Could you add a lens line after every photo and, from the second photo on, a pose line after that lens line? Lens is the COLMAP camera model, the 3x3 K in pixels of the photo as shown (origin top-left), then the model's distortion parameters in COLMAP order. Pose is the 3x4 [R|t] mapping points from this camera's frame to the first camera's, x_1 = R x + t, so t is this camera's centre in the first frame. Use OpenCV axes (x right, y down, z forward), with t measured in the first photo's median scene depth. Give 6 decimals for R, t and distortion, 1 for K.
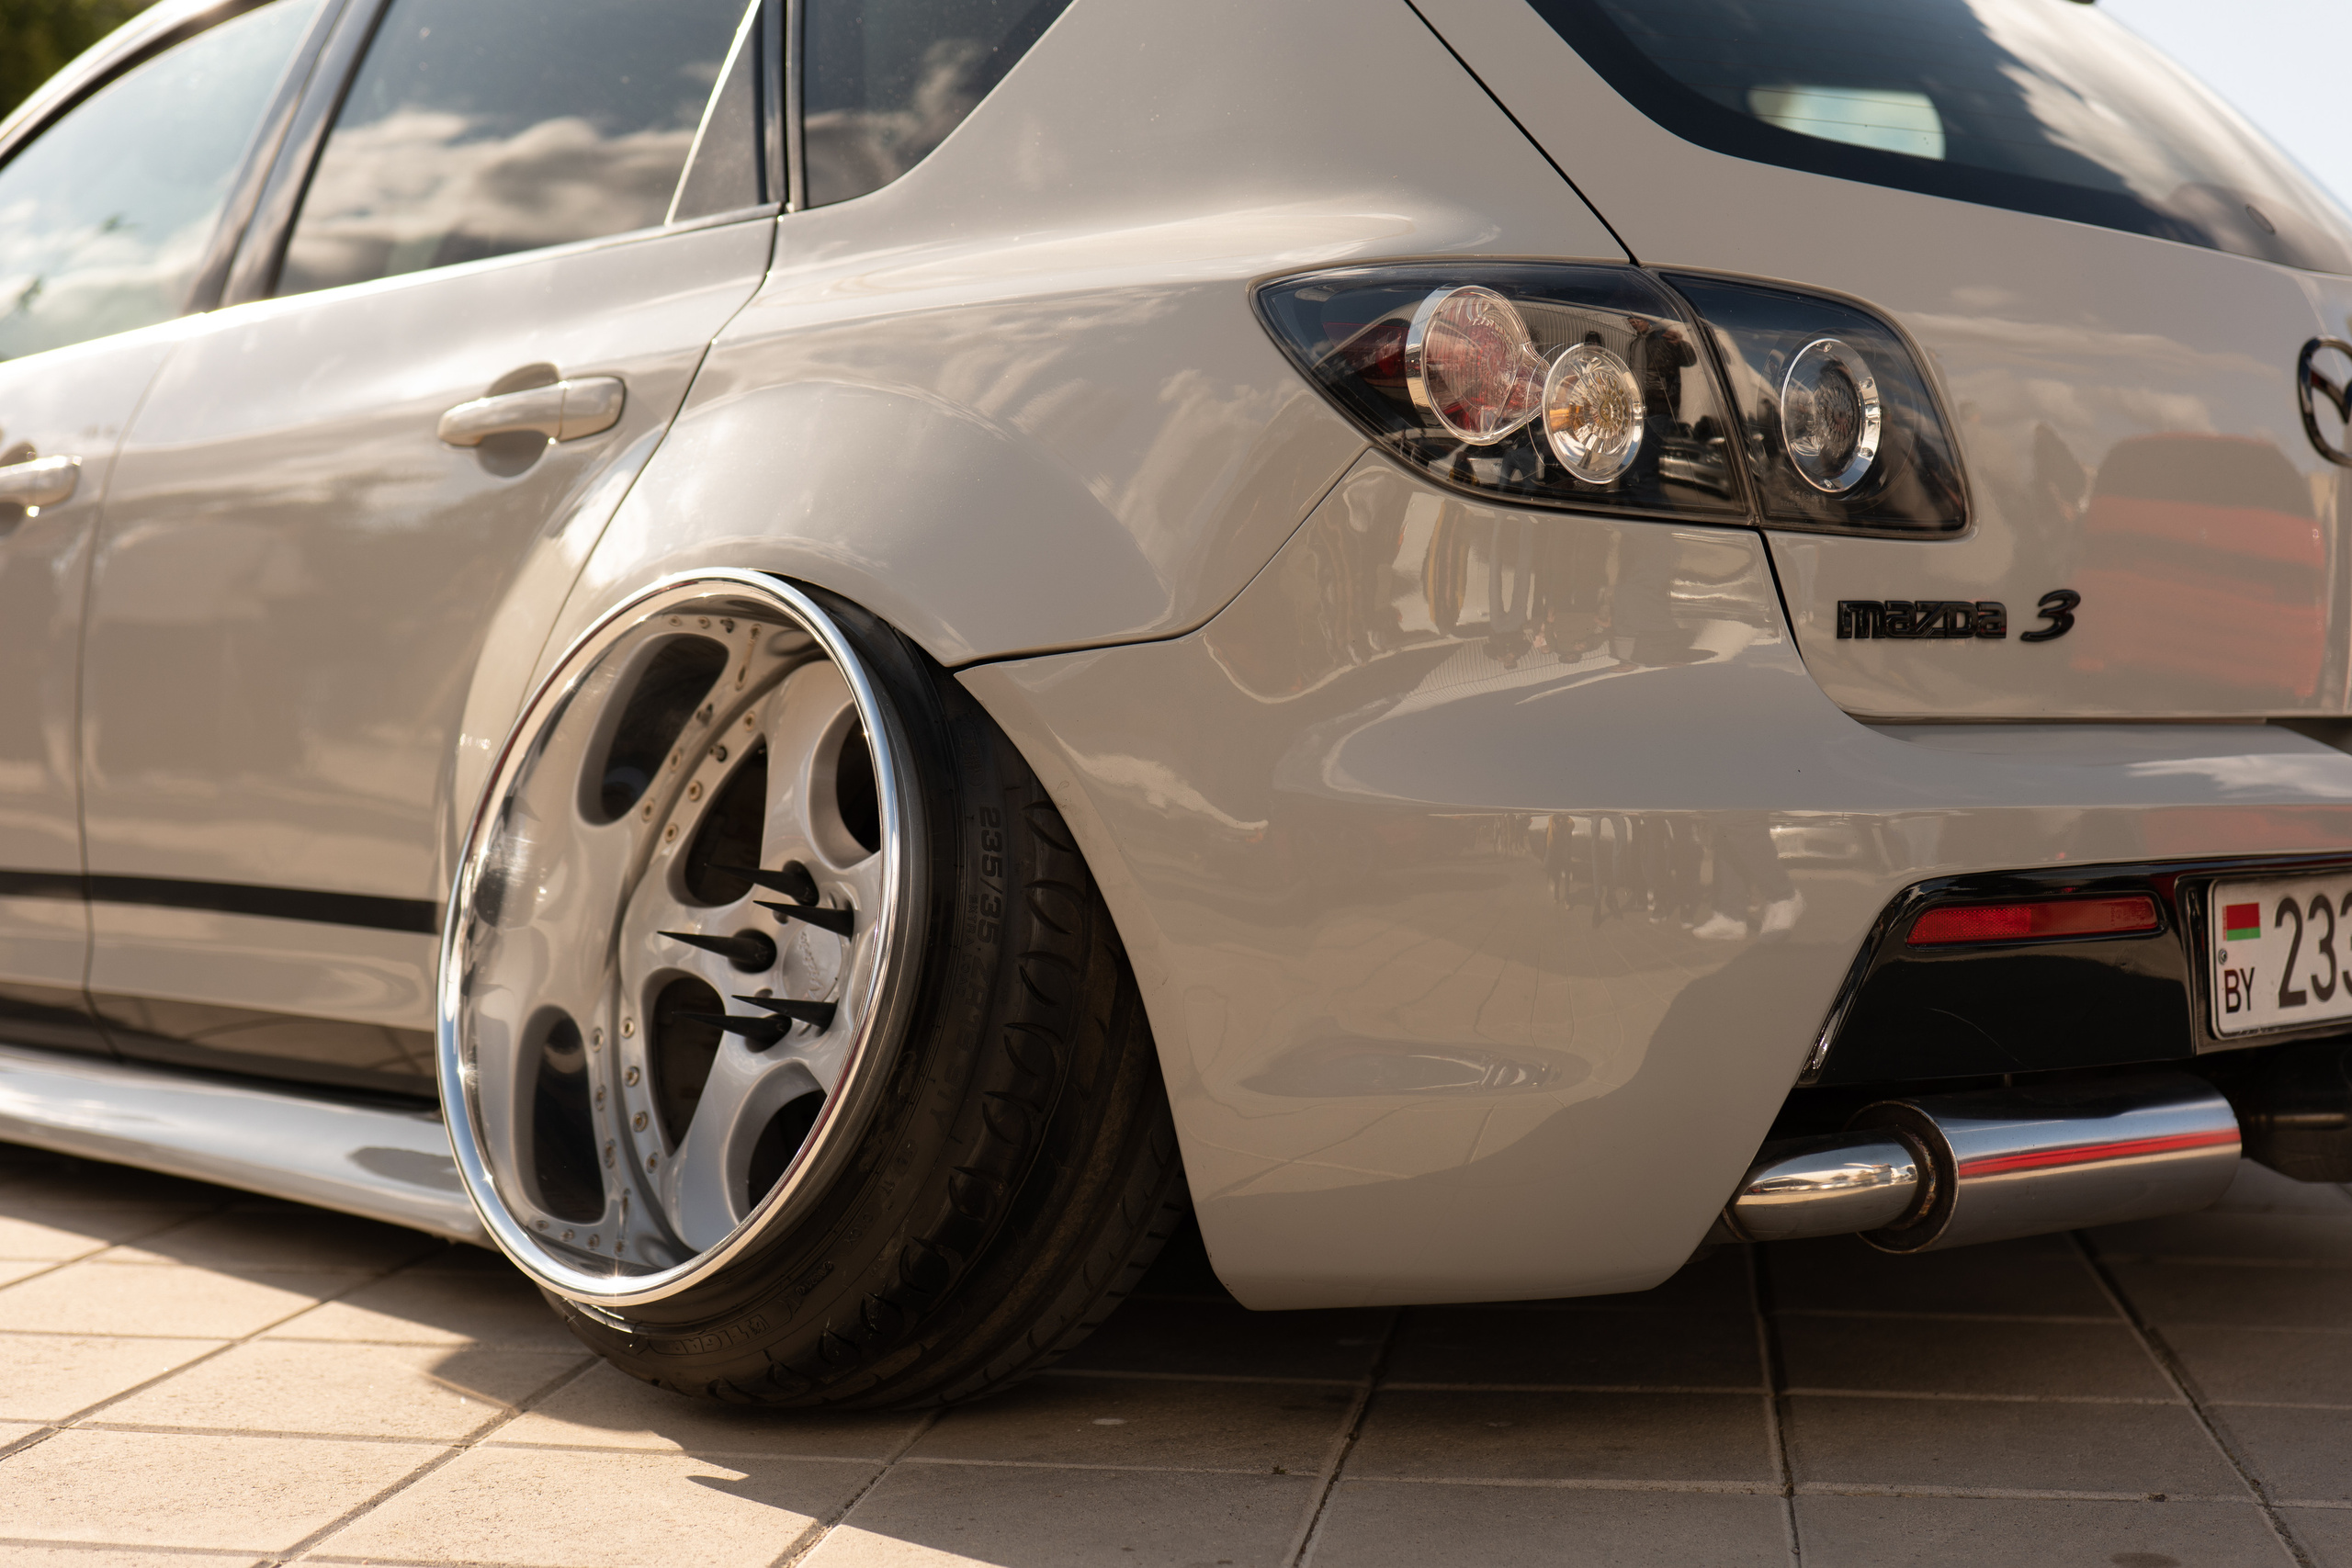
lens RADIAL K [[3334.9, 0, 1176.0], [0, 3334.9, 784.0], [0, 0, 1]] dist [-0.002270, -0.063281]
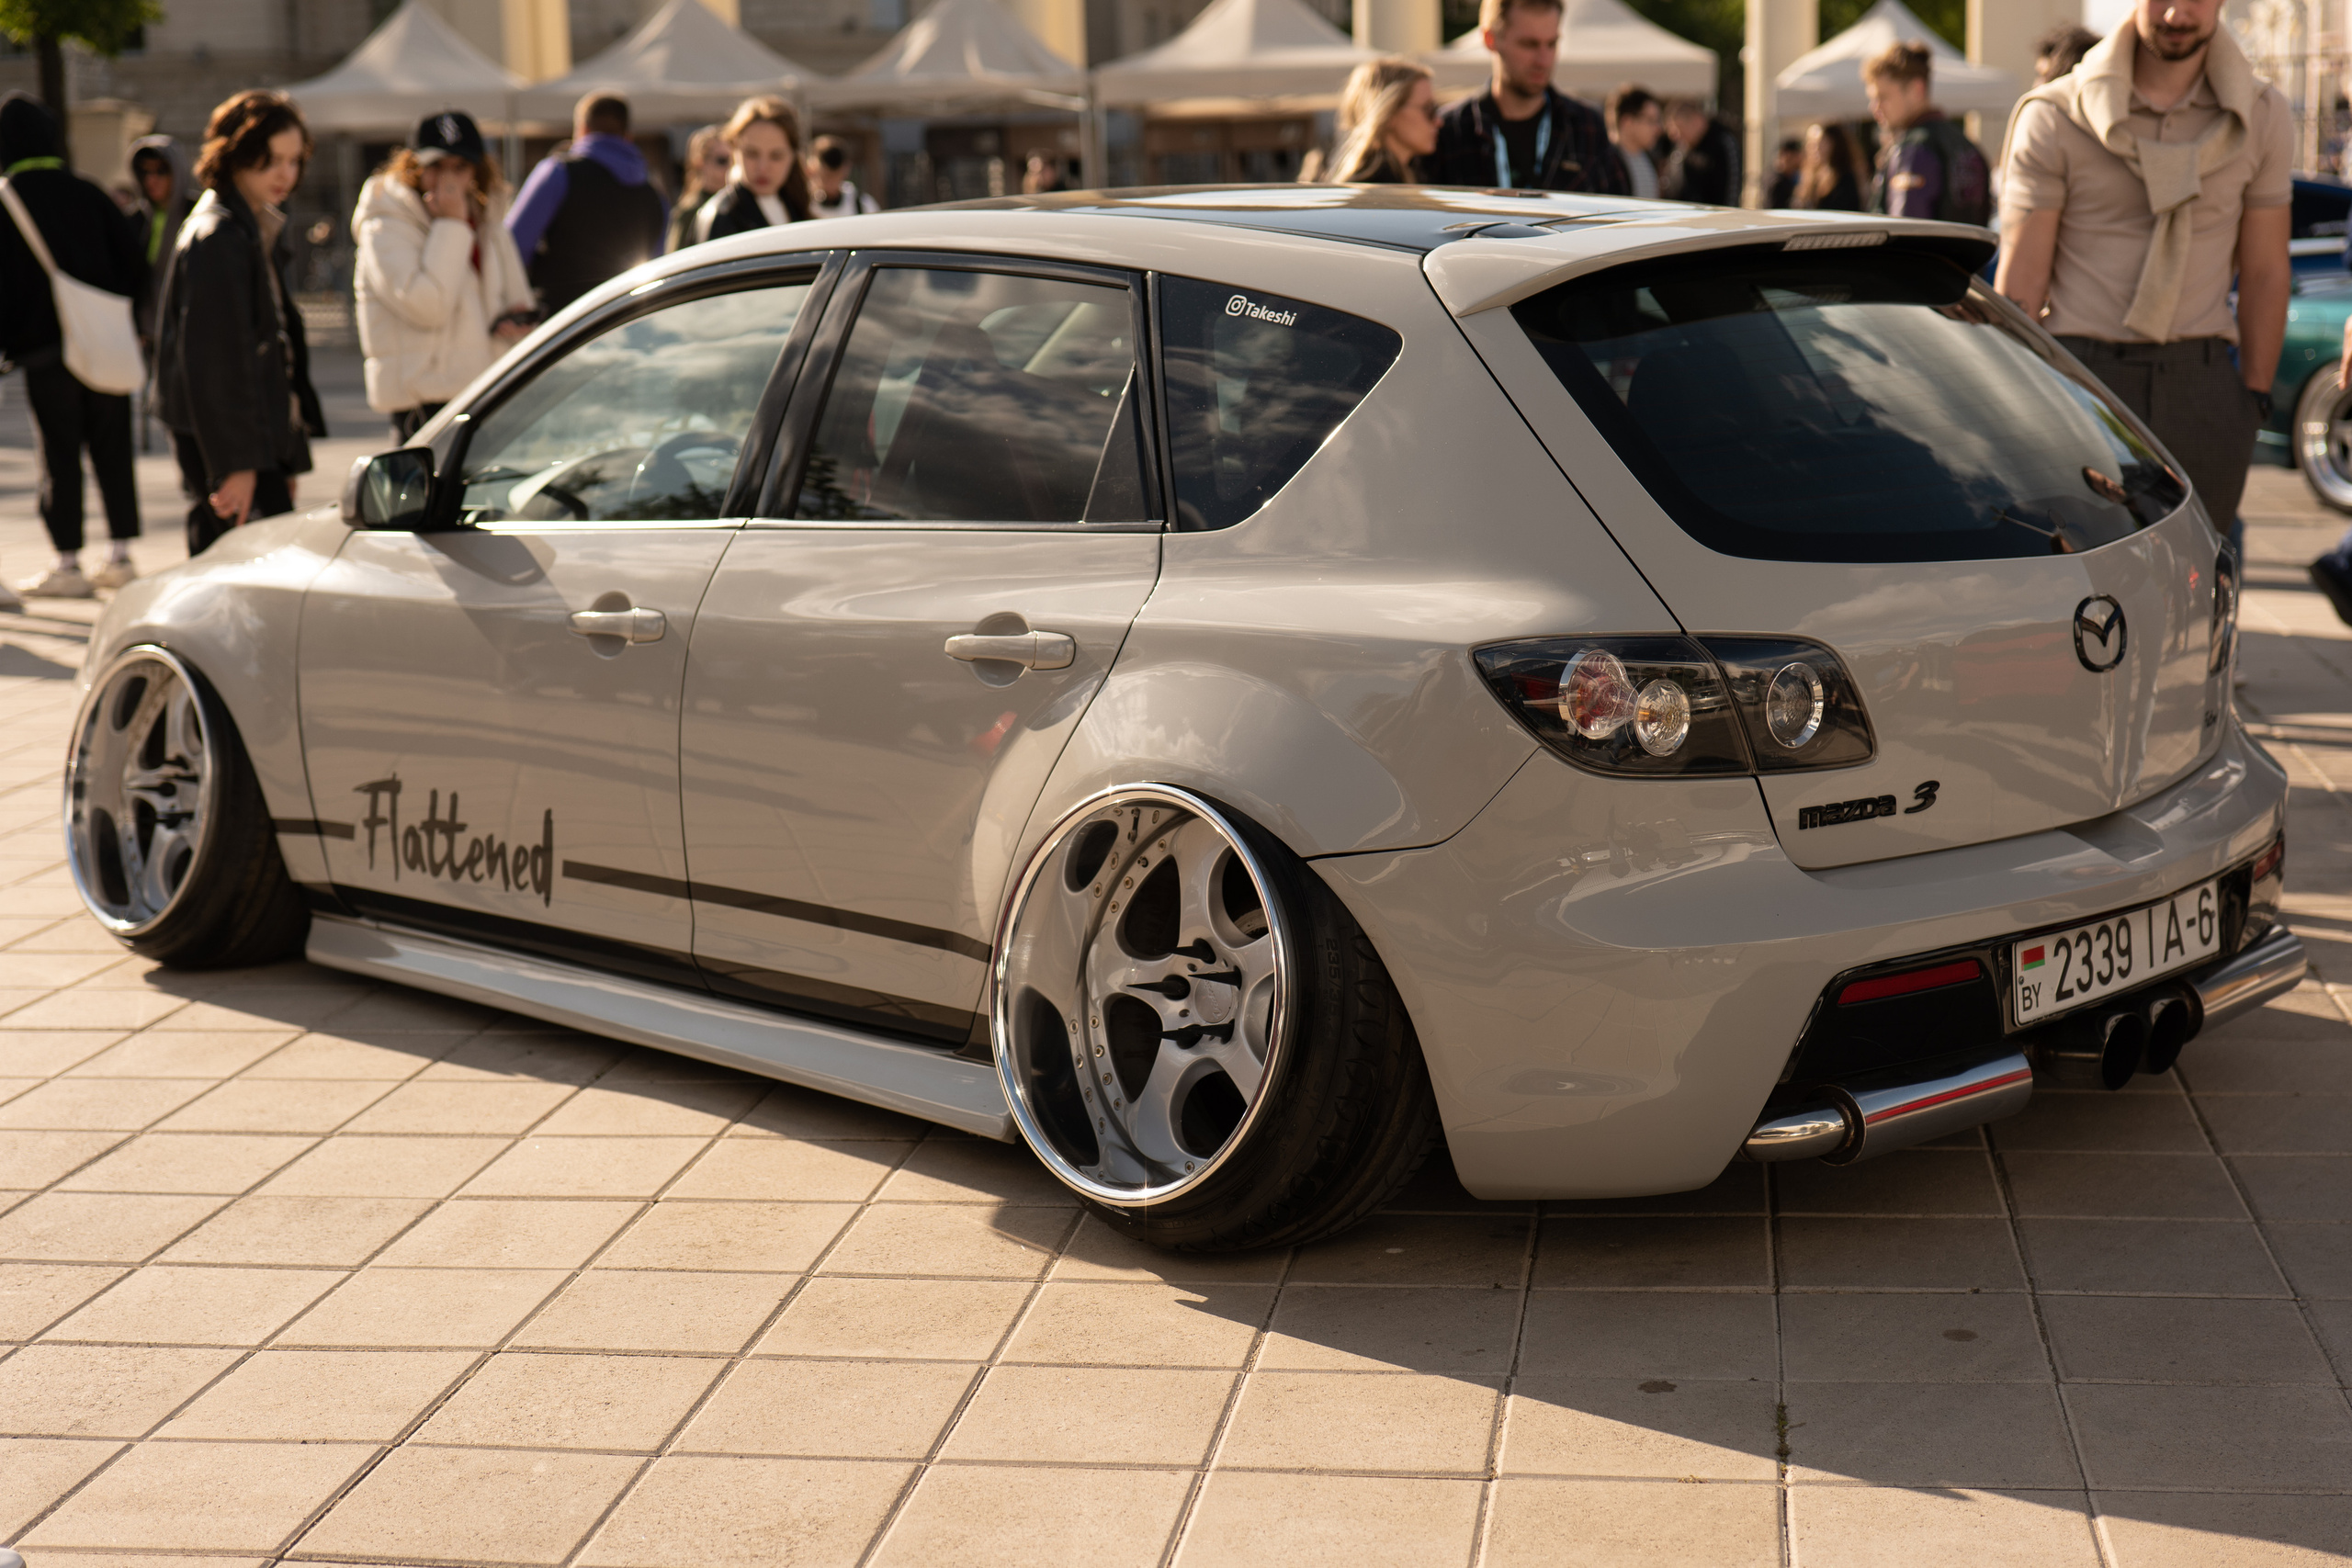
lens RADIAL K [[3415.9, 0, 1176.0], [0, 3415.9, 784.0], [0, 0, 1]] dist [-0.016318, 0.032438]
pose [[0.999372, -0.034122, -0.009519, -0.115796], [0.035141, 0.988853, 0.144687, -0.336132], [0.004476, -0.144931, 0.989432, -0.795927]]
